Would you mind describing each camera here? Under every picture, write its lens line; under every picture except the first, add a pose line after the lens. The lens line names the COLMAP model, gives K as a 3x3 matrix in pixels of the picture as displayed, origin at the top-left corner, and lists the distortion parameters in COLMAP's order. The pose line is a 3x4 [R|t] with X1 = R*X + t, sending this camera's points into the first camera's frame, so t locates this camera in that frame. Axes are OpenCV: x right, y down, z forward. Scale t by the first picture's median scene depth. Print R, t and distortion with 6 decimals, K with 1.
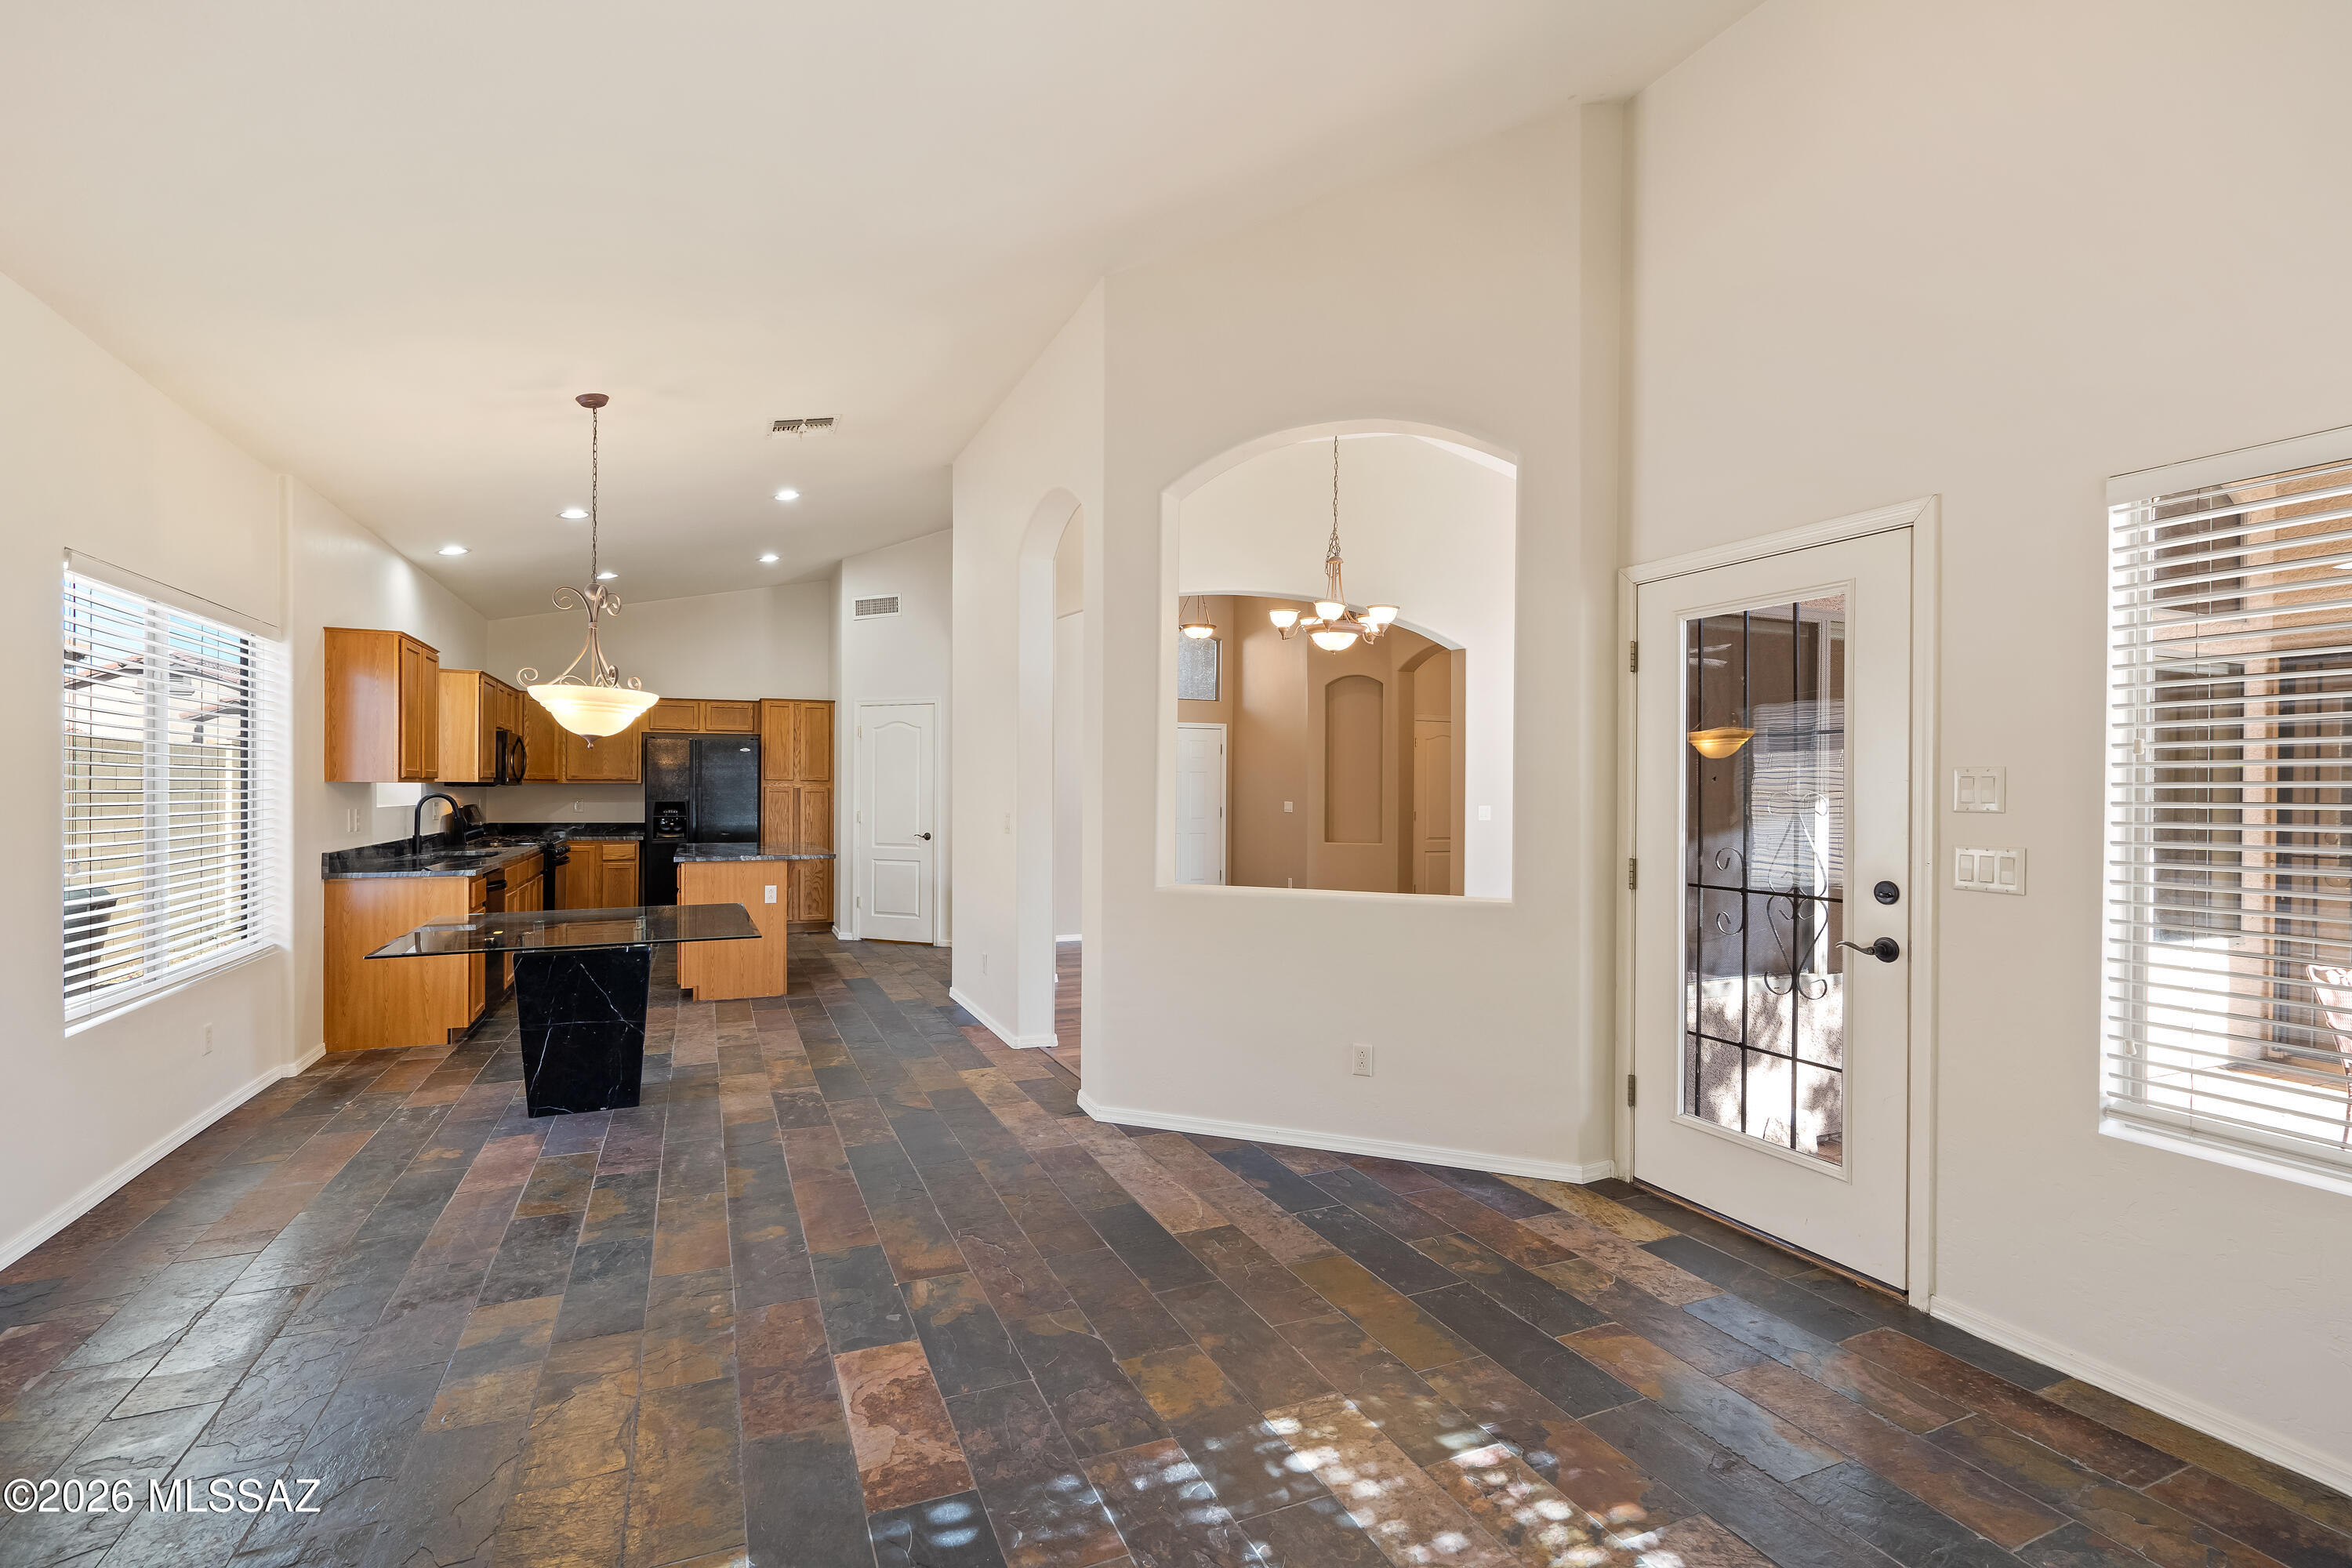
lens RADIAL K [[1061.4, 0, 1164.7], [0, 1061.4, 789.0], [0, 0, 1]] dist [0.000132, 0.001287]
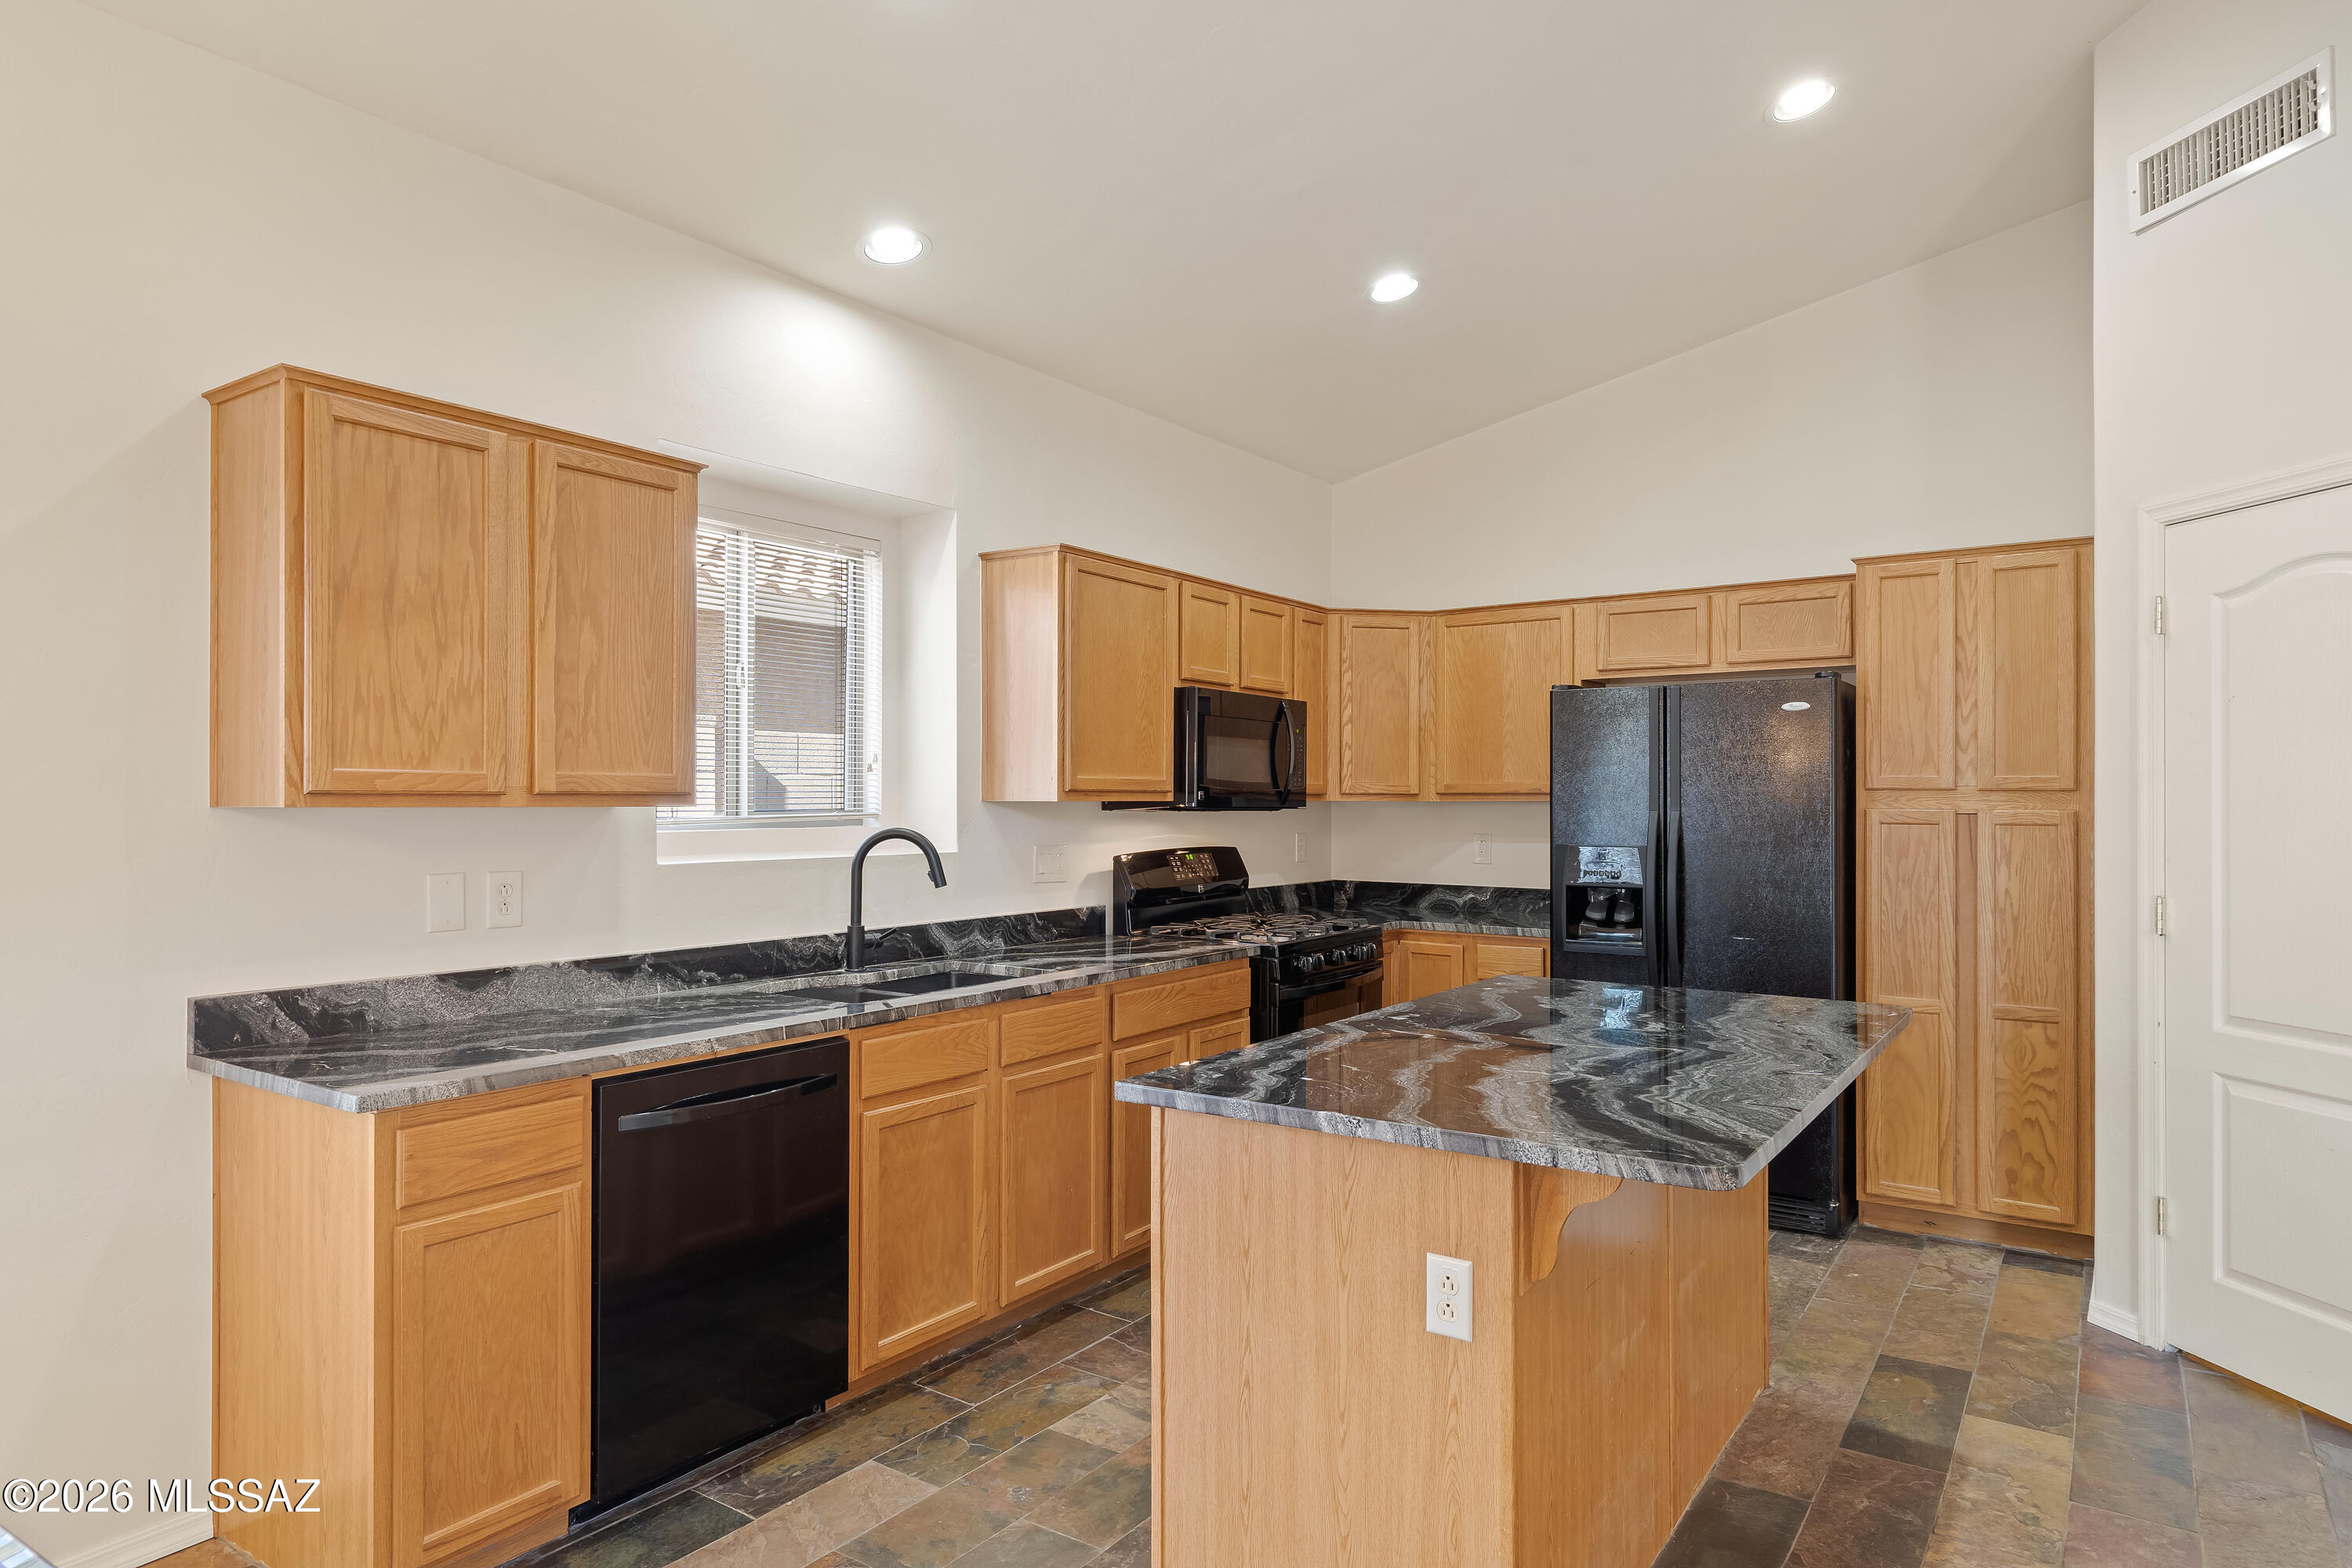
lens RADIAL K [[1378.2, 0, 1170.8], [0, 1378.2, 793.9], [0, 0, 1]] dist [0.005816, 0.000501]
pose [[0.519054, -0.008310, -0.854701, -0.109595], [0.001275, 0.999959, -0.008948, -0.003644], [0.854740, 0.003555, 0.519044, 0.583217]]
